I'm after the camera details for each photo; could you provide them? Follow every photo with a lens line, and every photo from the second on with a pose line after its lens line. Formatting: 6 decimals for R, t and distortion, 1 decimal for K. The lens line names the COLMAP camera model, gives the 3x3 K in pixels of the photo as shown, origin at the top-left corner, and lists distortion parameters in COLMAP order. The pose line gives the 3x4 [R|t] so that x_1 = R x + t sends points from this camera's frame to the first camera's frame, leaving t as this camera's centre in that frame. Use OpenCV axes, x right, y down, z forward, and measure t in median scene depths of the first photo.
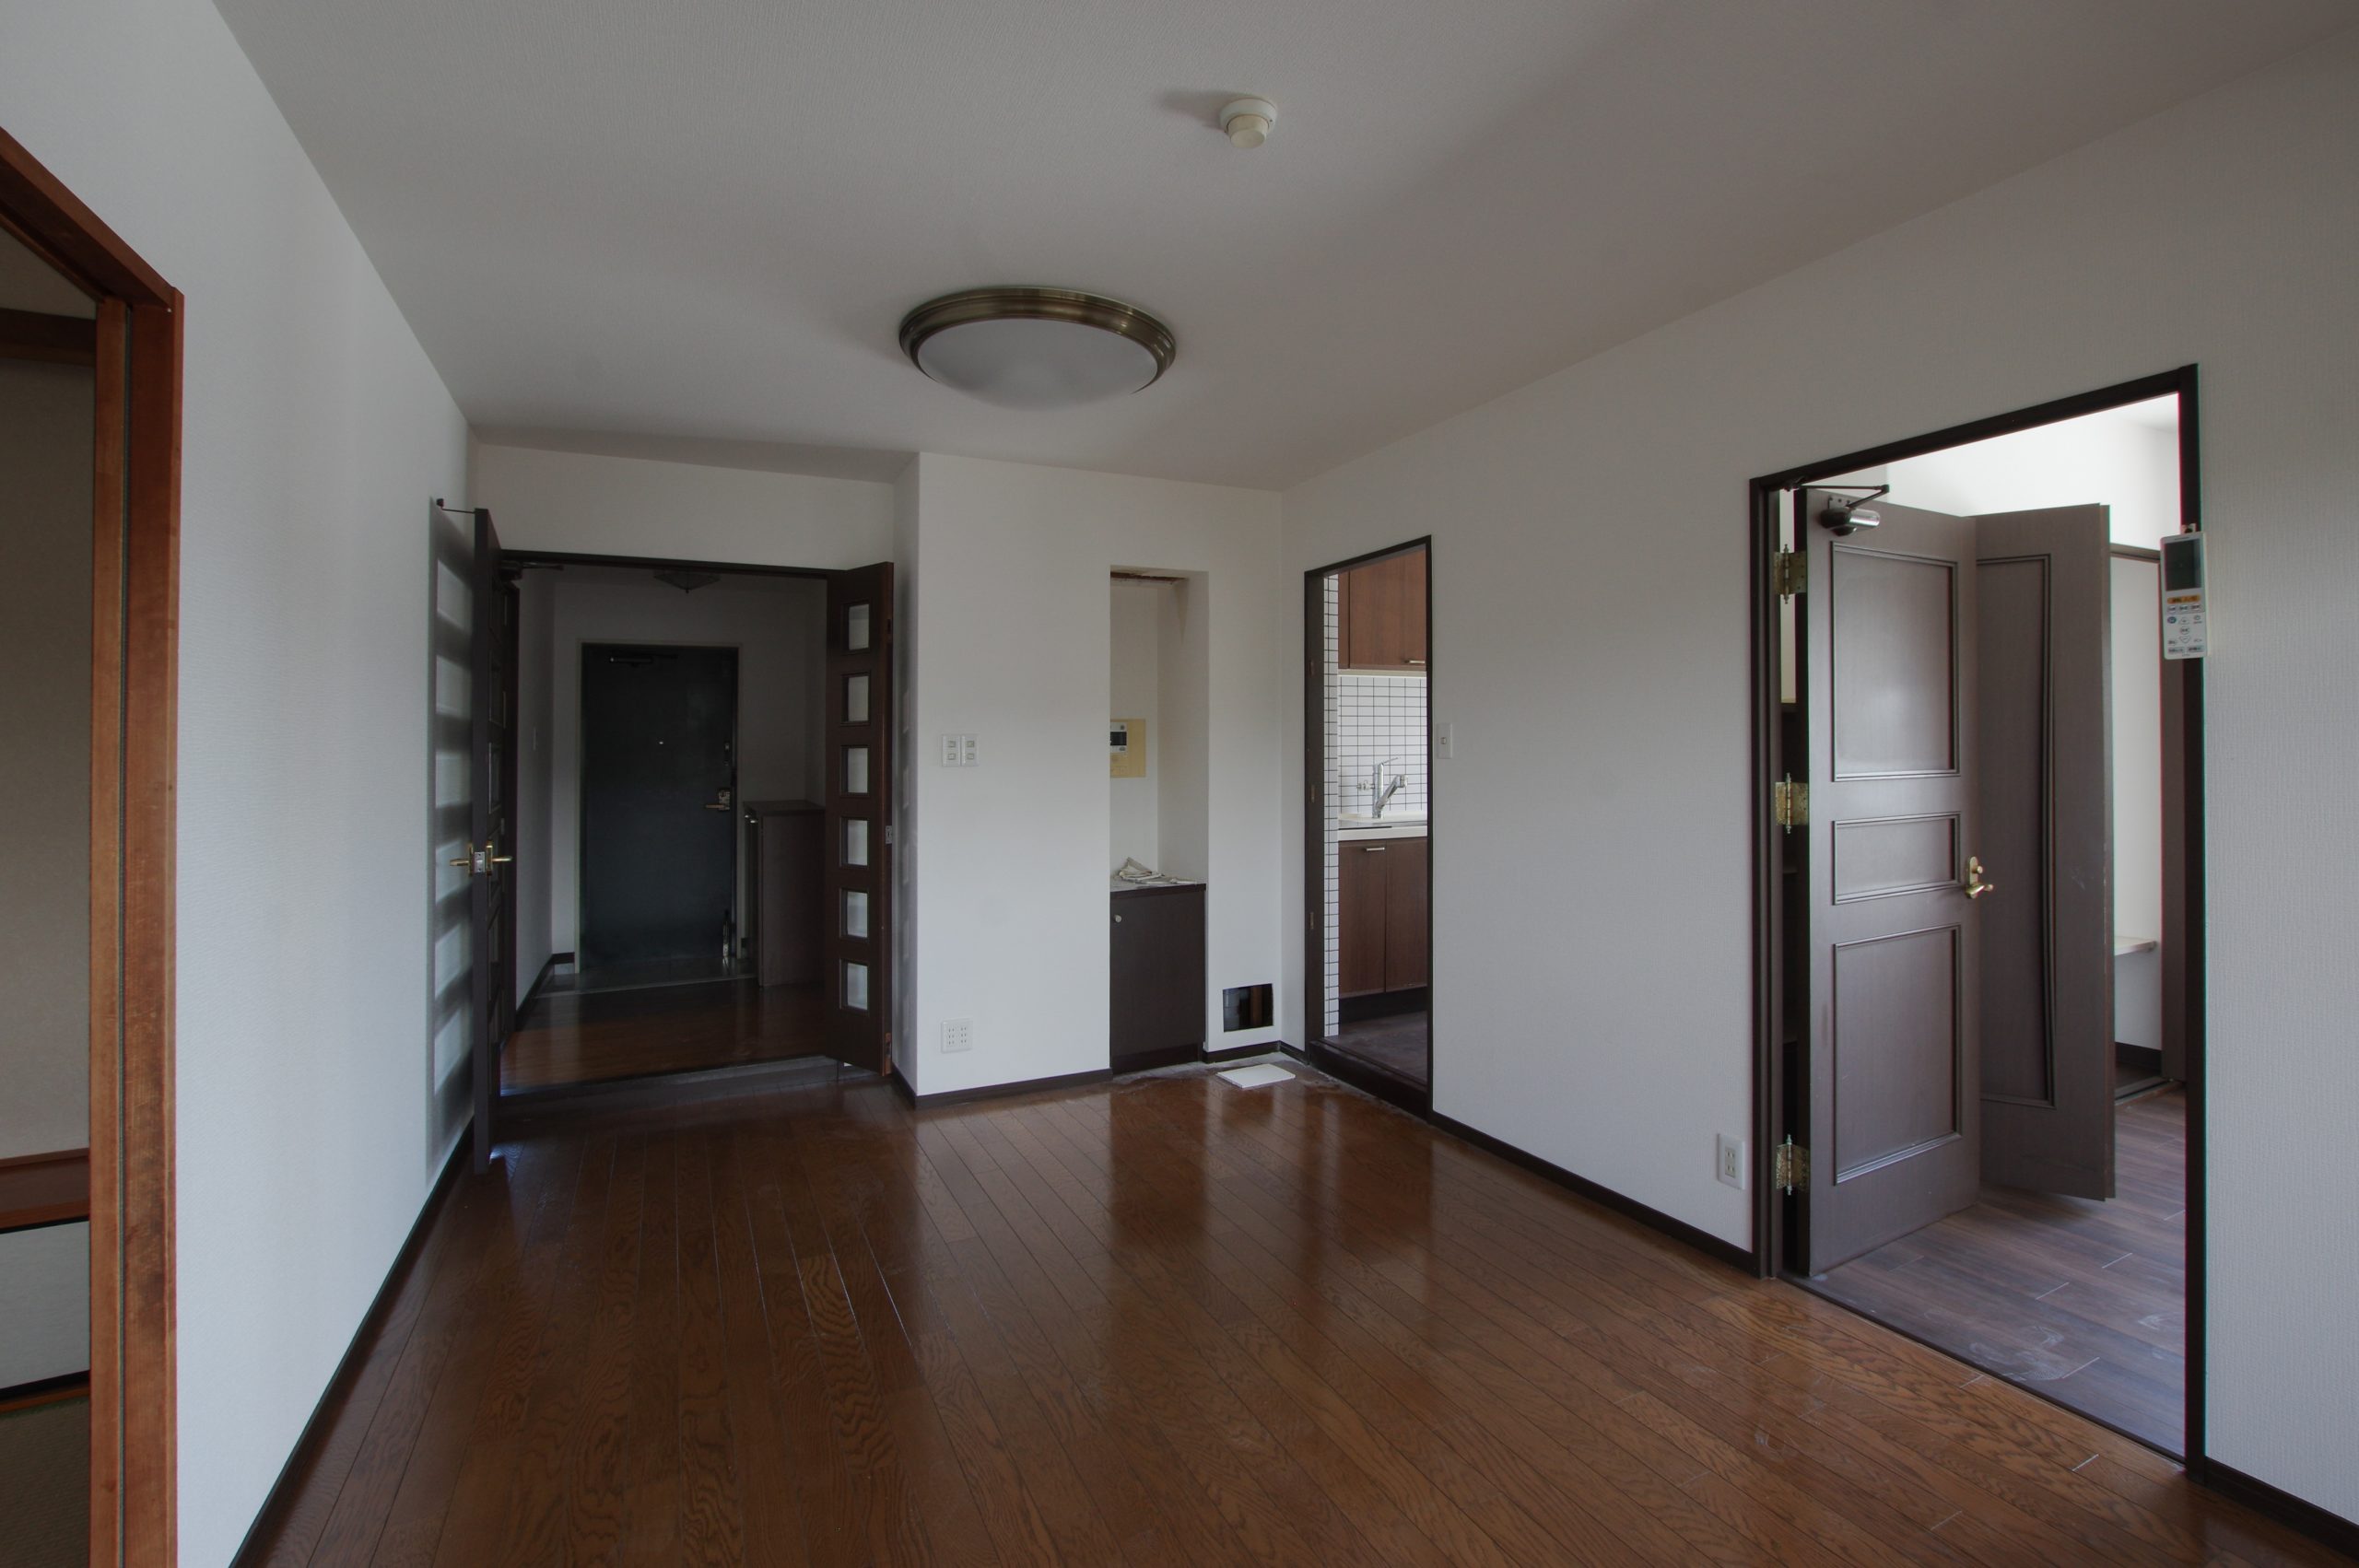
lens RADIAL K [[1047.3, 0, 1178.8], [0, 1047.3, 766.7], [0, 0, 1]] dist [0.000017, -0.000330]
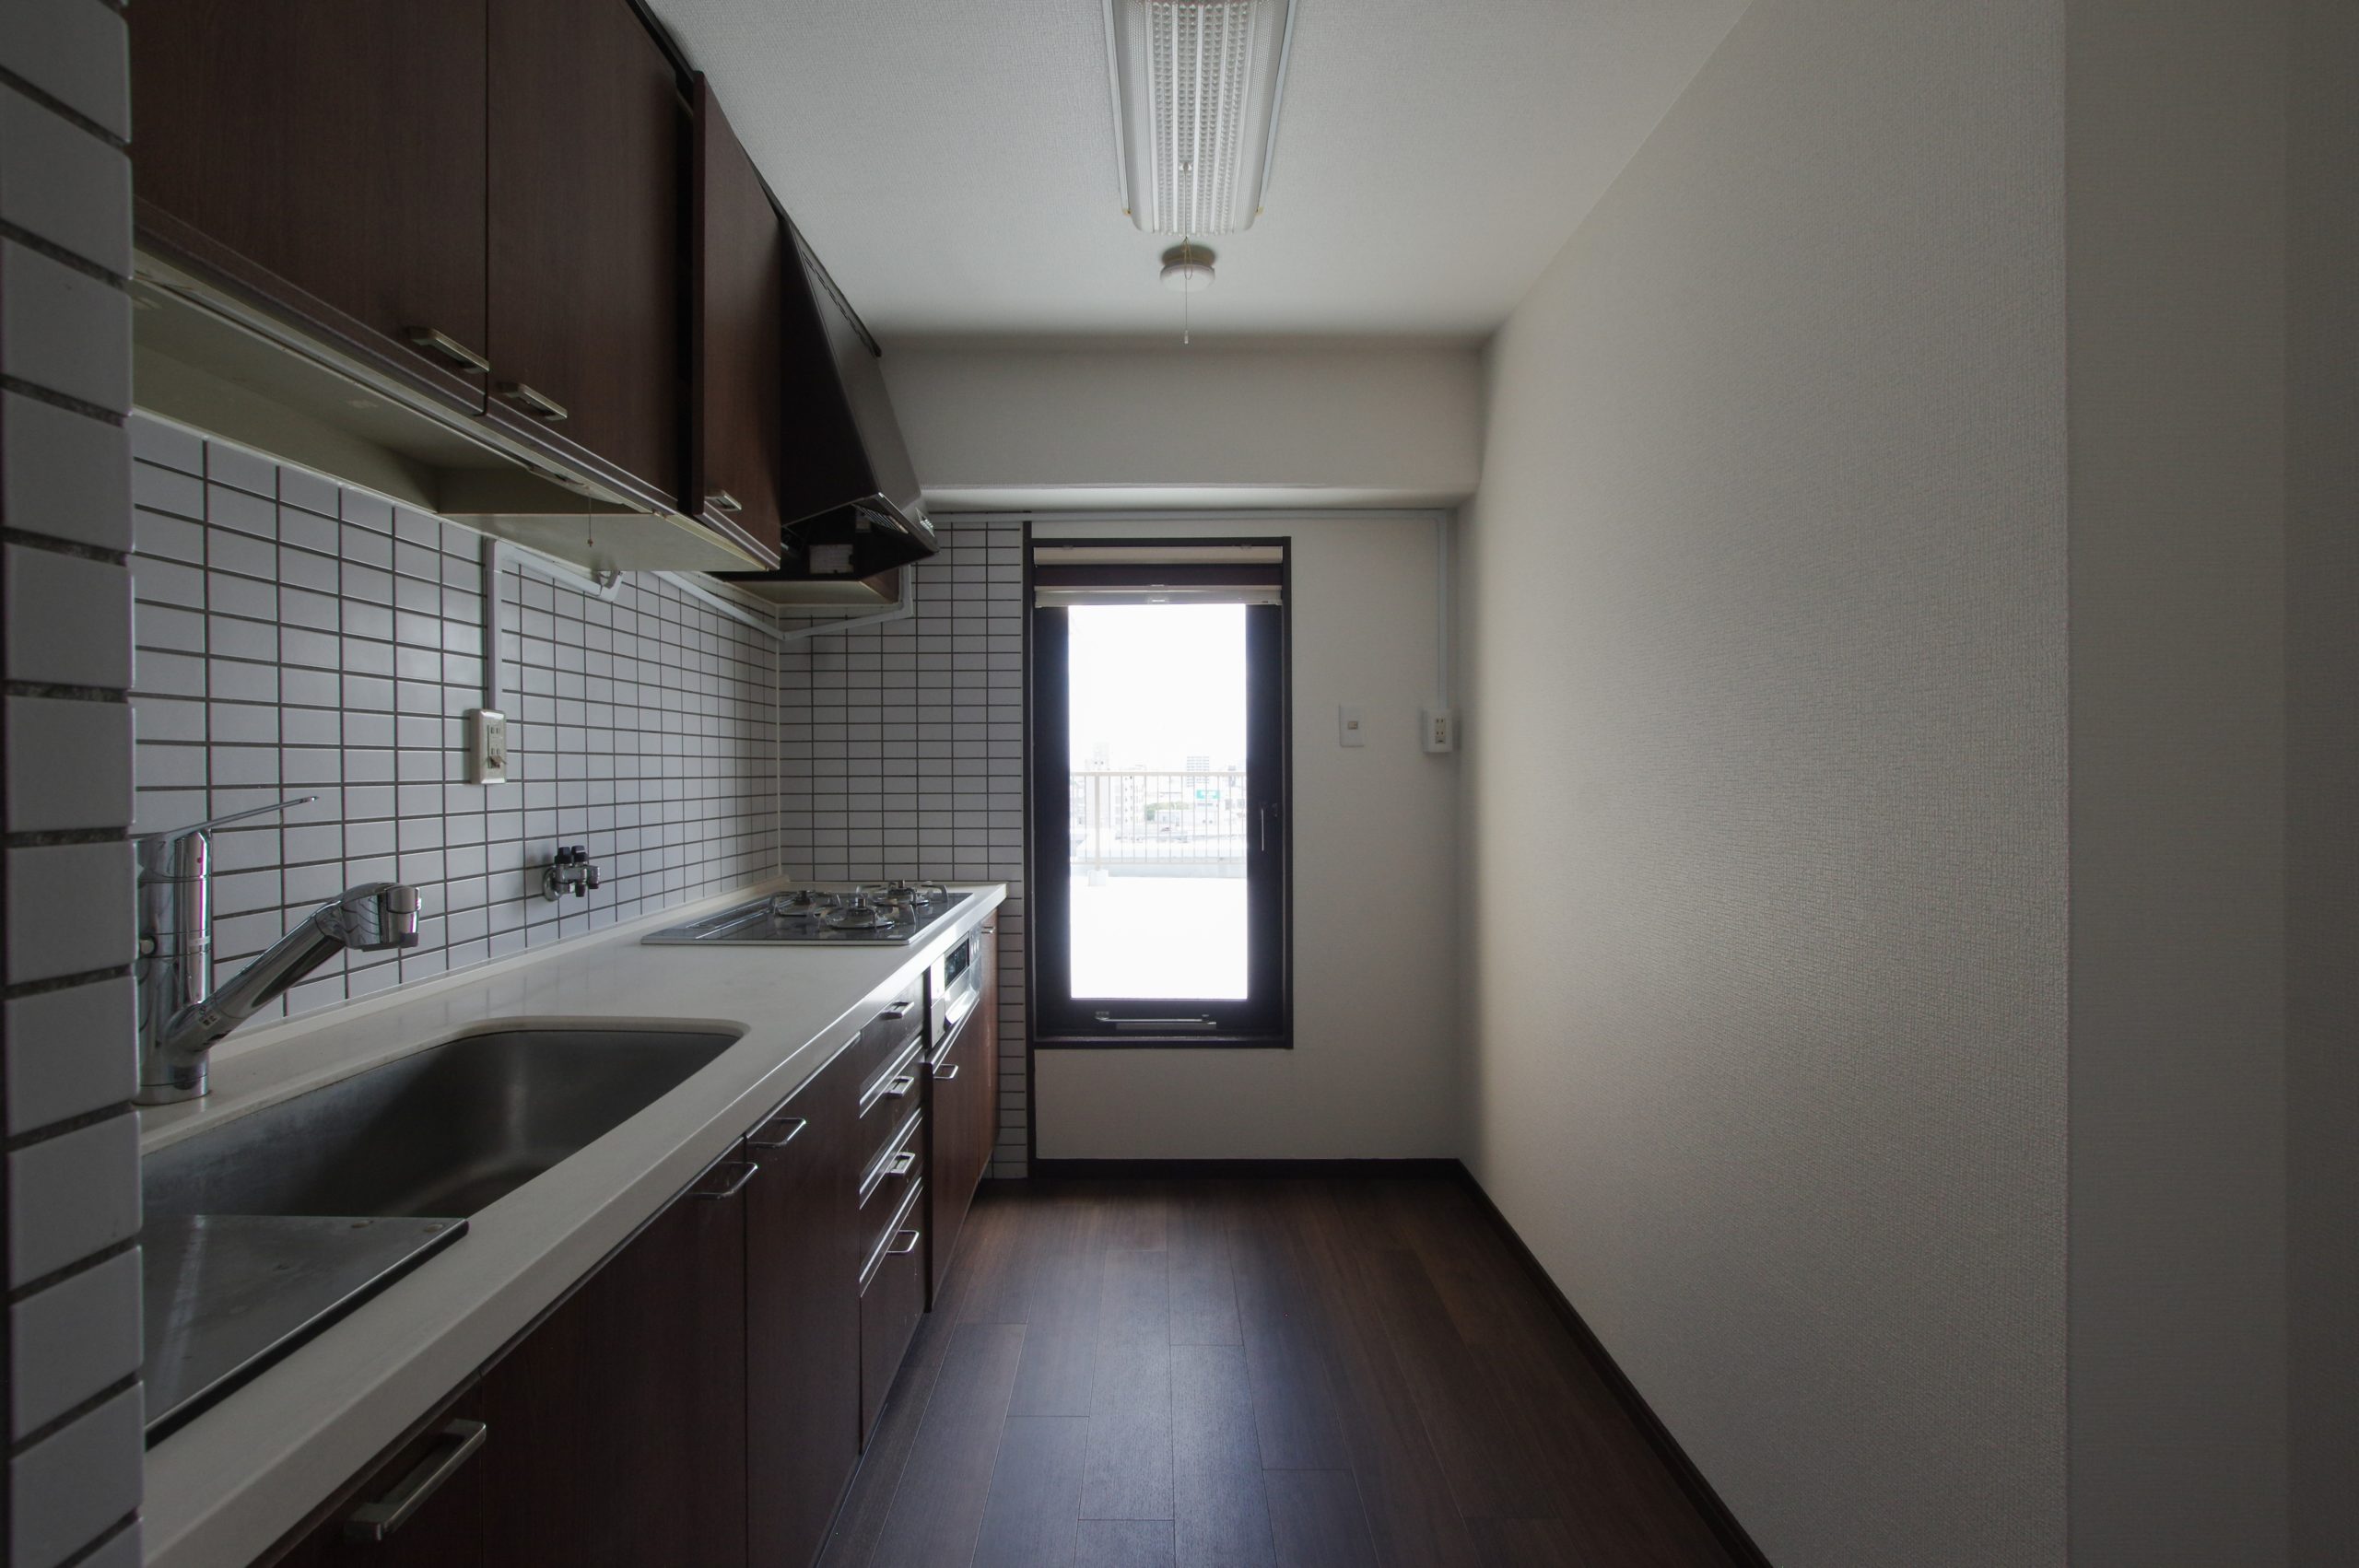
lens RADIAL K [[1047.3, 0, 1180.1], [0, 1047.3, 768.9], [0, 0, 1]] dist [0.000017, -0.000330]
pose [[0.405451, 0.002868, 0.914112, 0.091339], [0.008454, 0.999941, -0.006887, -0.015085], [-0.914078, 0.010520, 0.405403, 0.868732]]
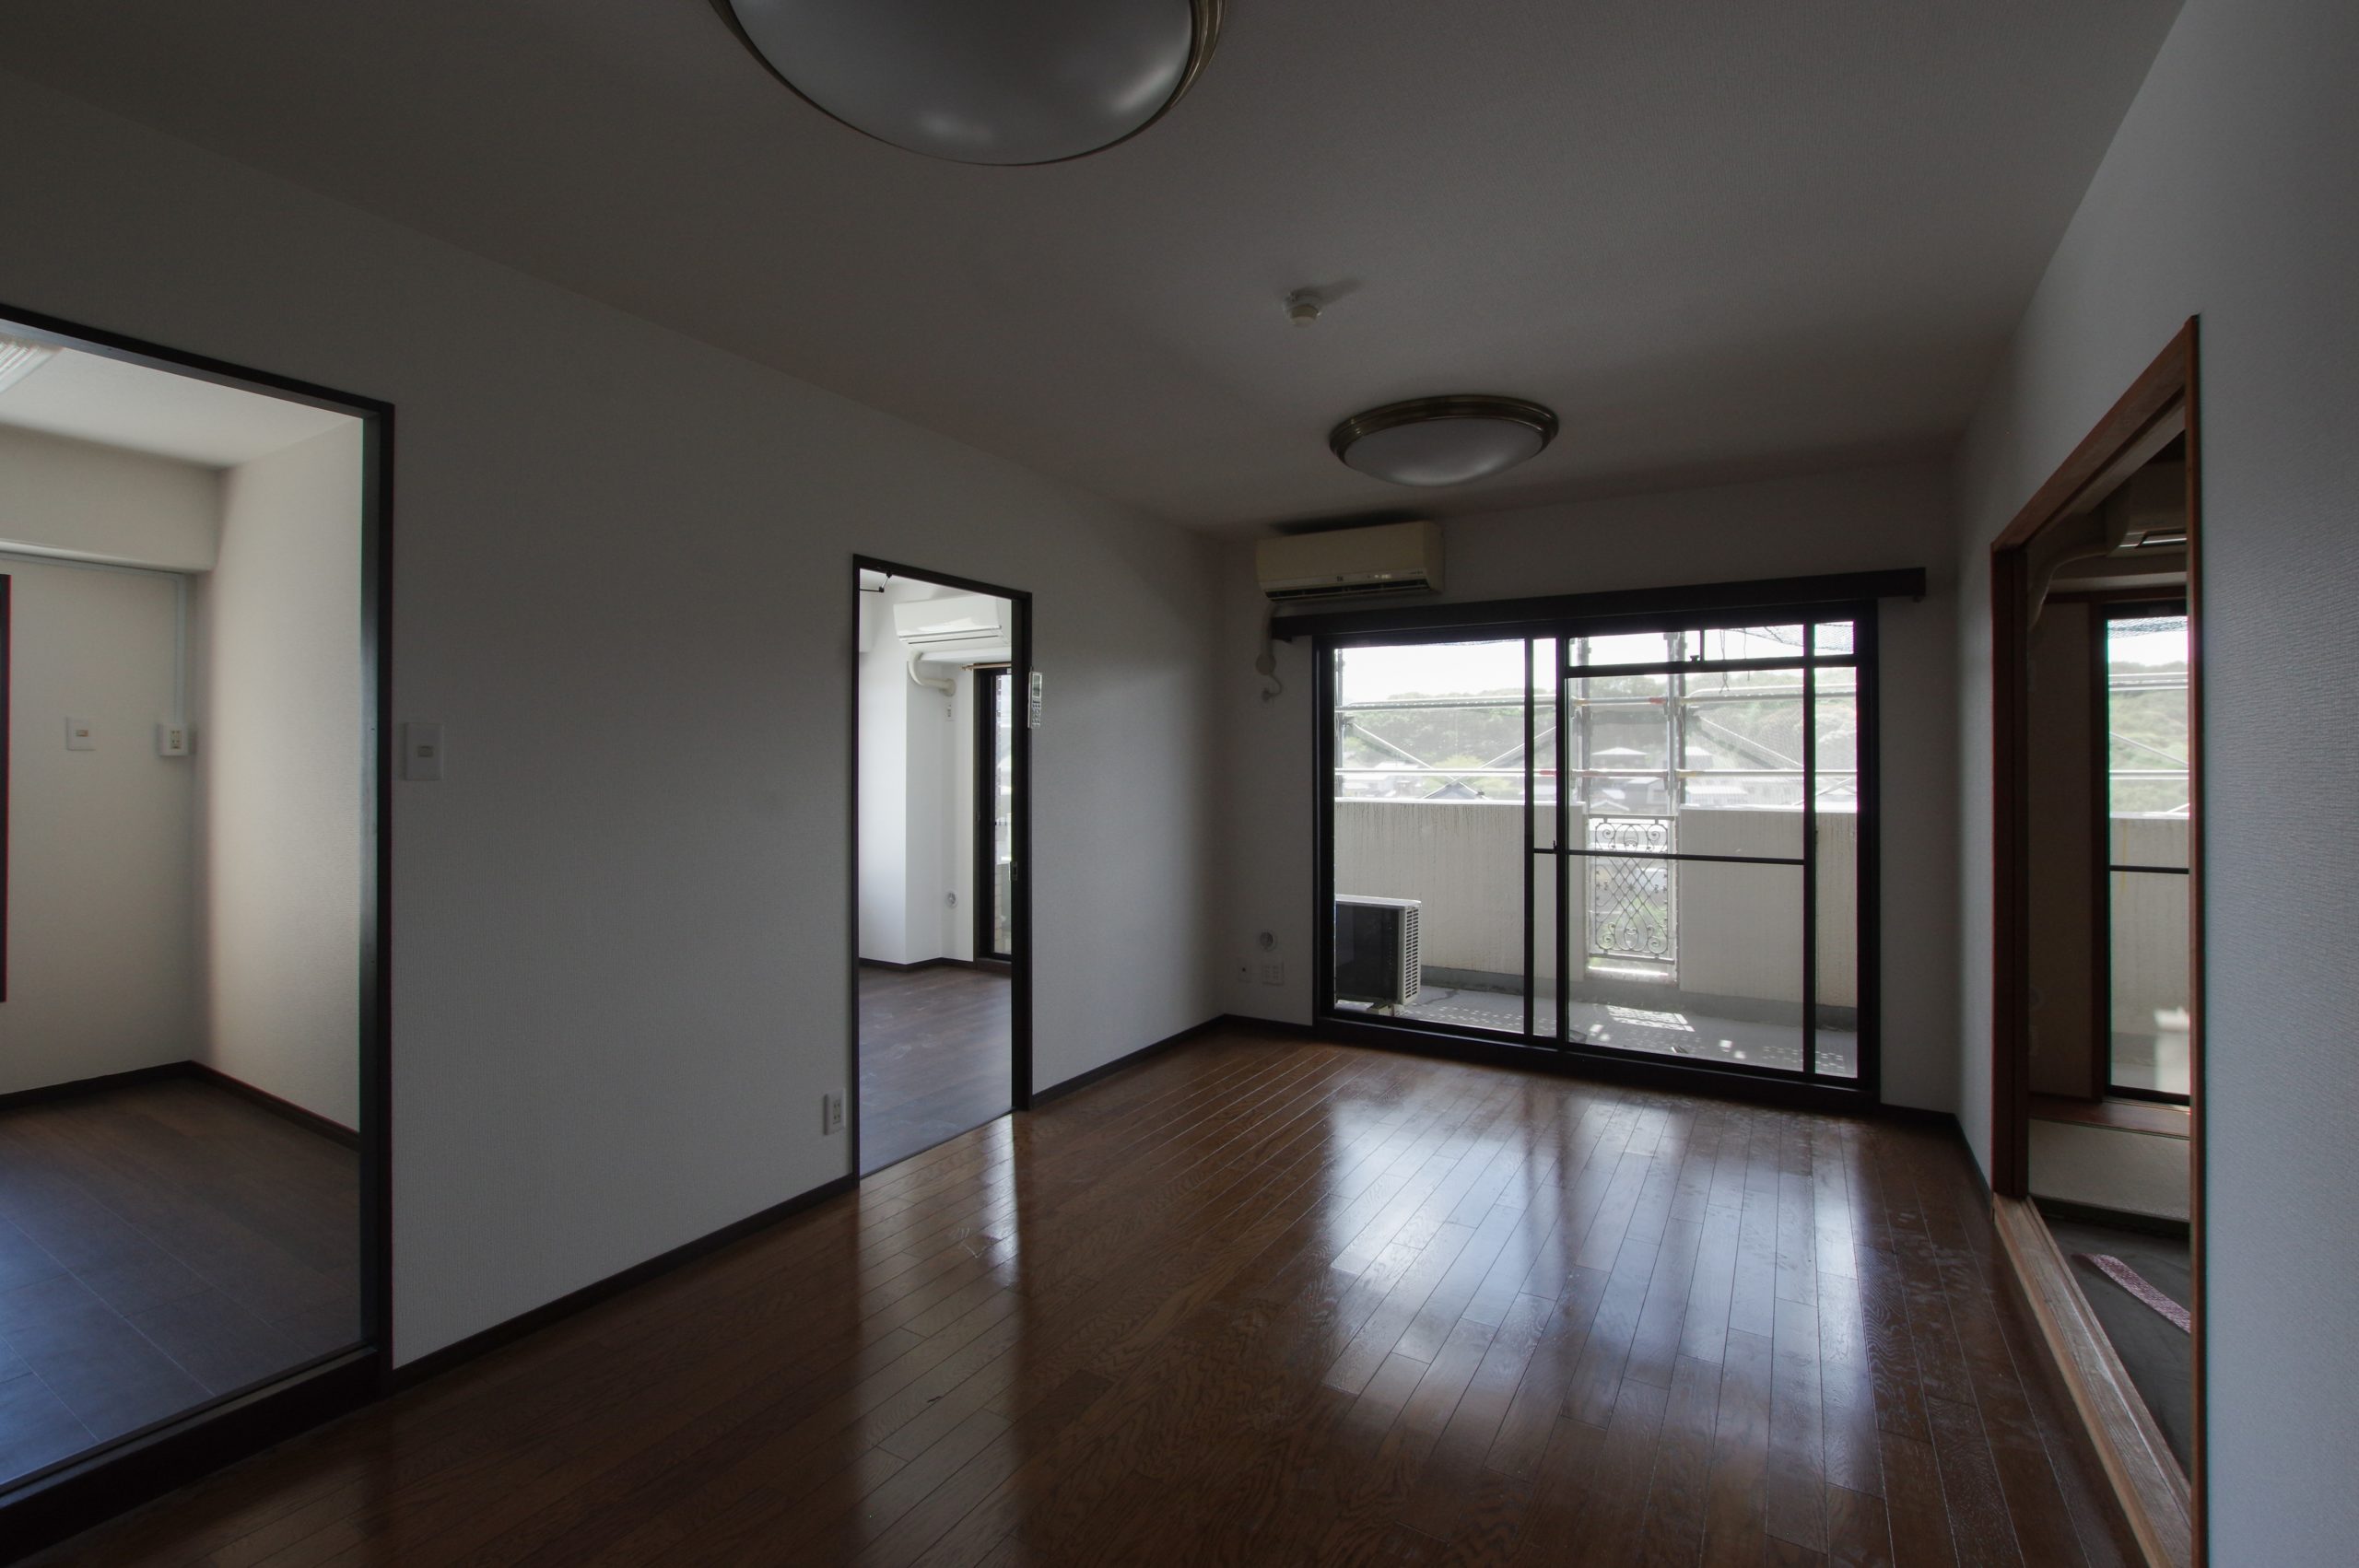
lens RADIAL K [[1047.3, 0, 1178.8], [0, 1047.3, 760.9], [0, 0, 1]] dist [0.000017, -0.000330]
pose [[-0.560223, 0.017379, 0.828159, -0.413070], [0.008419, 0.999848, -0.015287, -0.004610], [-0.828299, -0.001592, -0.560284, 0.785716]]
